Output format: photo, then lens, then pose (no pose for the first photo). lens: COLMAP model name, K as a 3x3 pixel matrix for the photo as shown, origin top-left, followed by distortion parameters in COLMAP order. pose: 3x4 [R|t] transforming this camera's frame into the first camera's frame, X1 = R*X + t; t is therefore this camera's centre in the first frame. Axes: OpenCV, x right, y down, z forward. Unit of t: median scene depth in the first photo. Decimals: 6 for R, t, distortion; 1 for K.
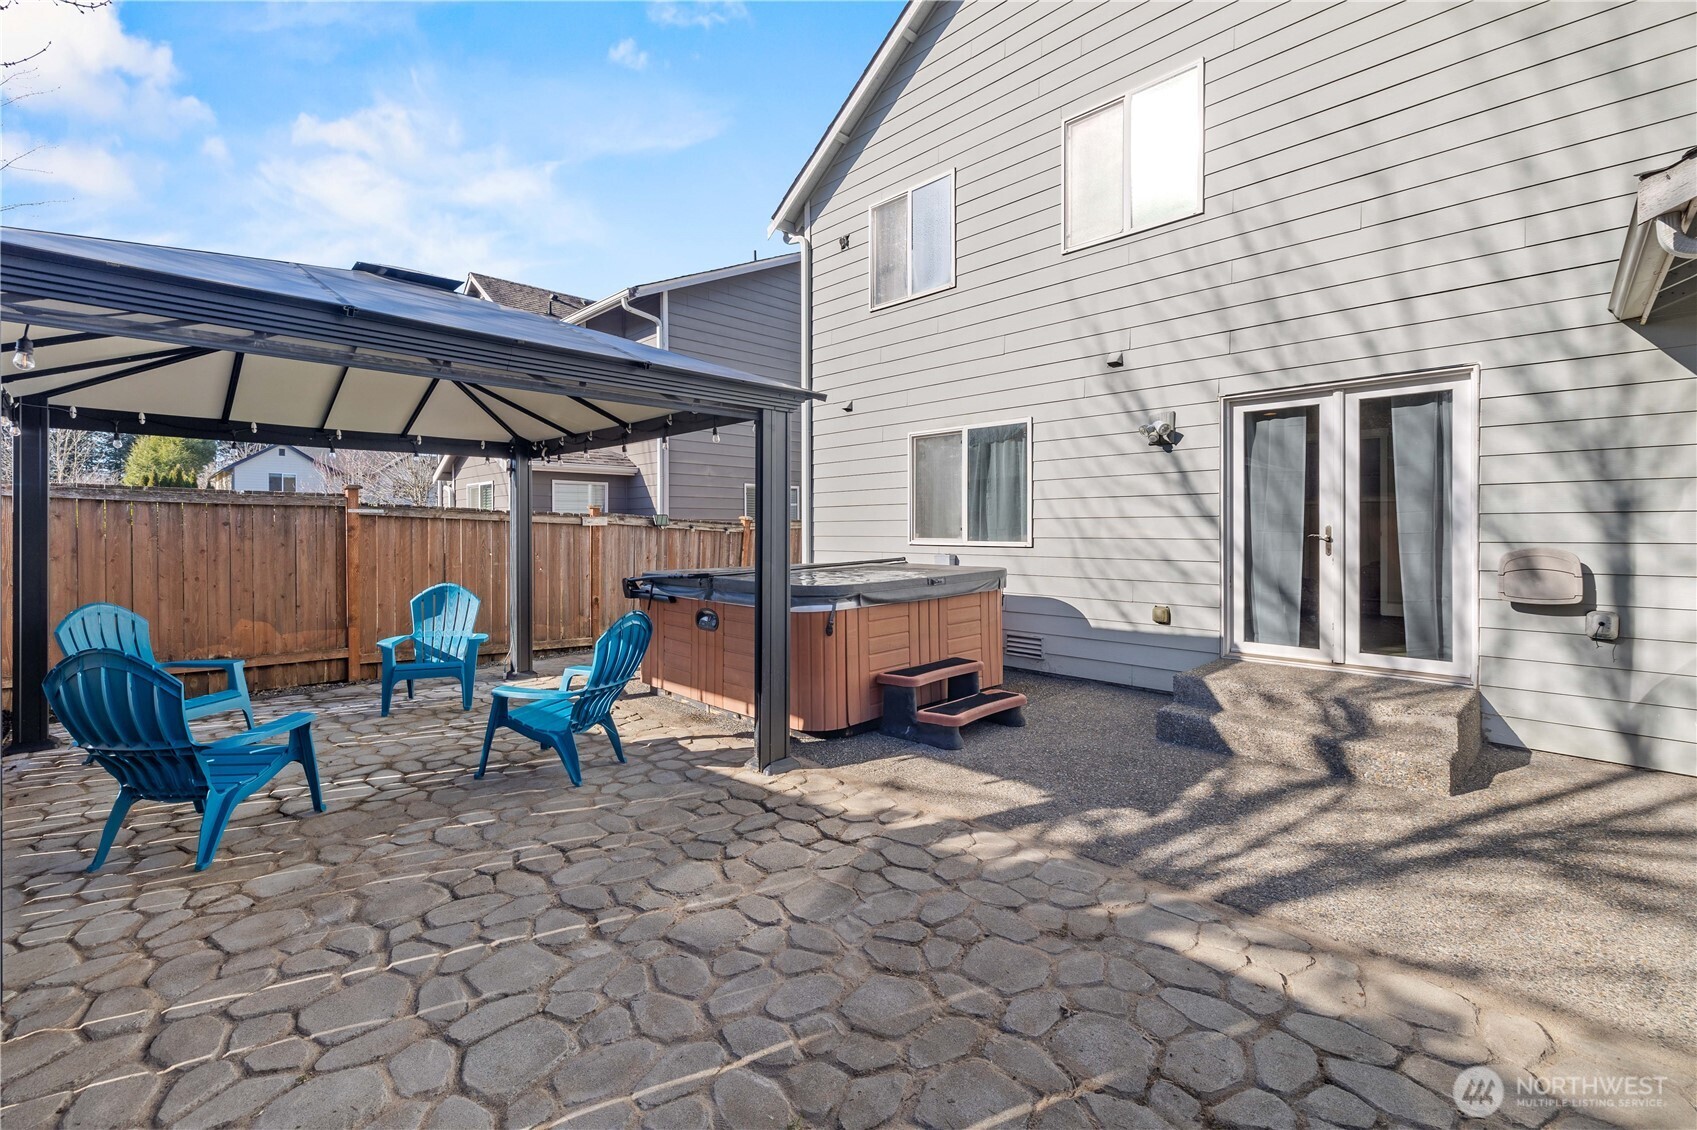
lens RADIAL K [[729.7, 0, 846.4], [0, 729.7, 528.5], [0, 0, 1]] dist [-0.000447, -0.000327]
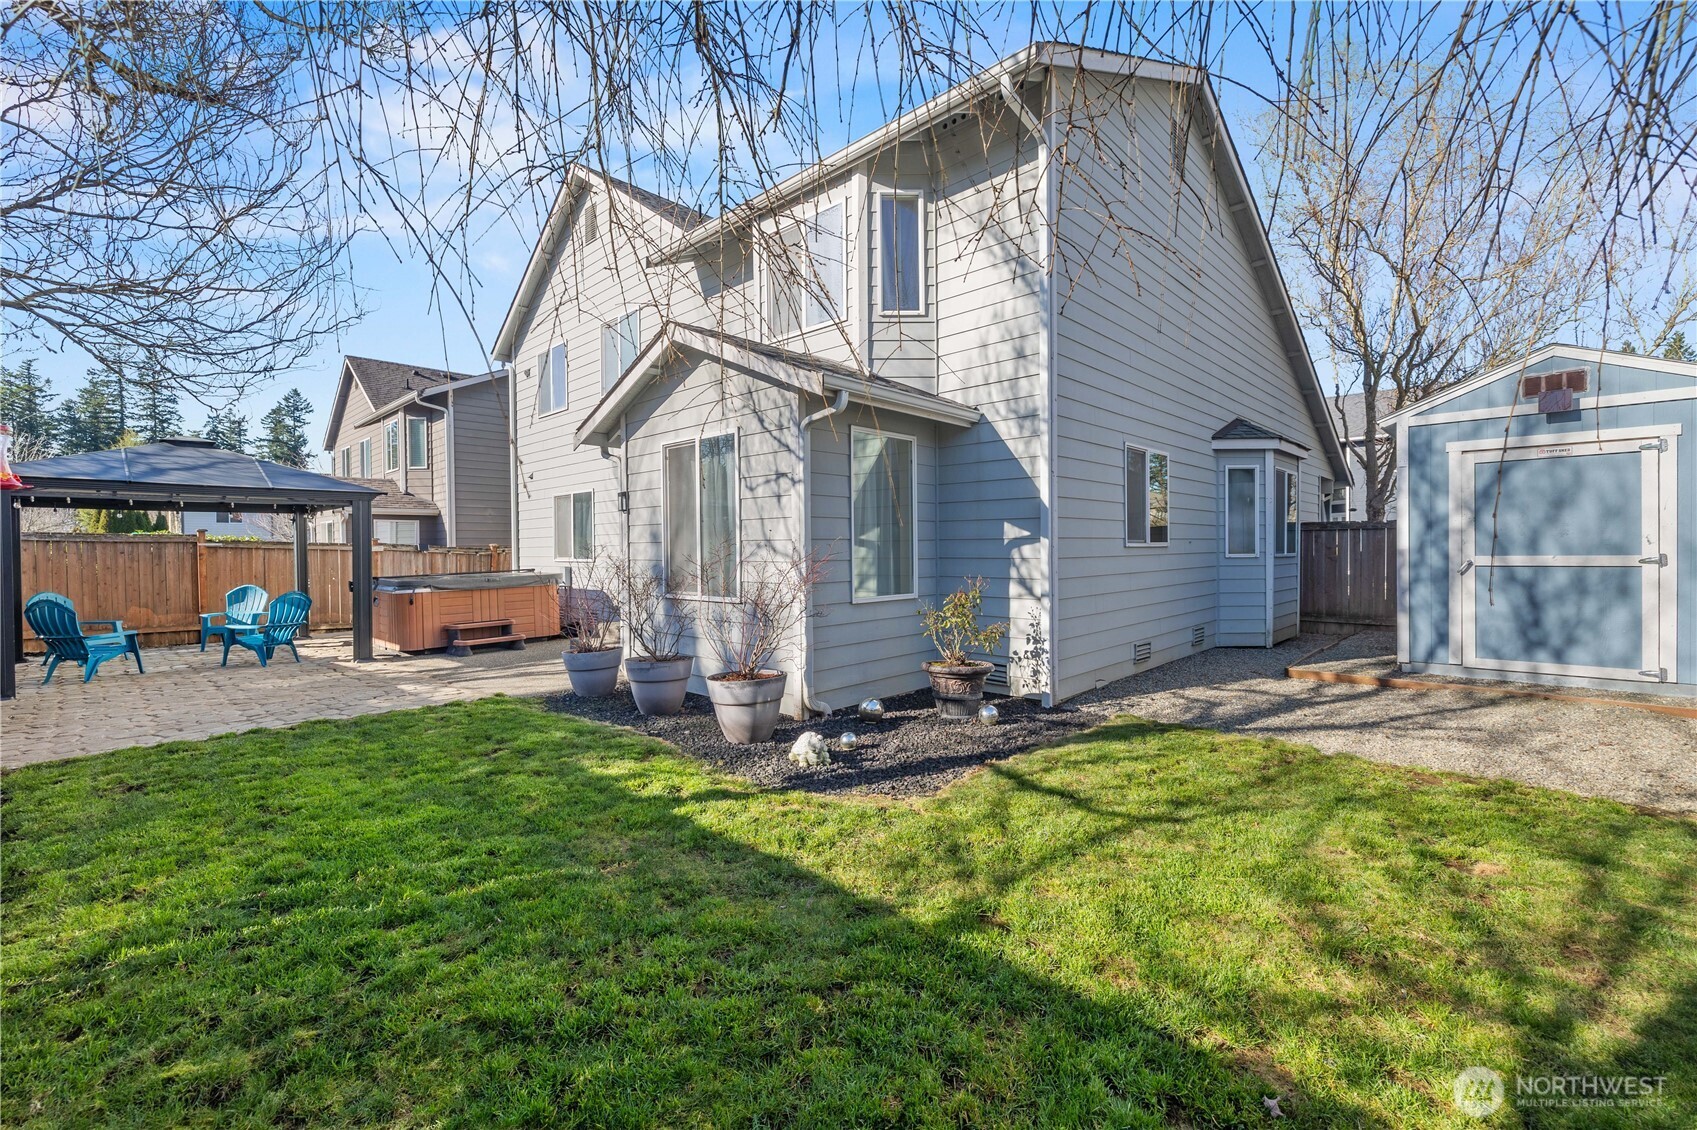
lens RADIAL K [[733.3, 0, 839.3], [0, 733.3, 558.8], [0, 0, 1]] dist [0.002483, 0.000556]
pose [[0.999864, -0.008405, 0.014167, 0.822925], [0.008248, 0.999905, 0.011083, 0.002708], [-0.014258, -0.010964, 0.999838, -0.773240]]
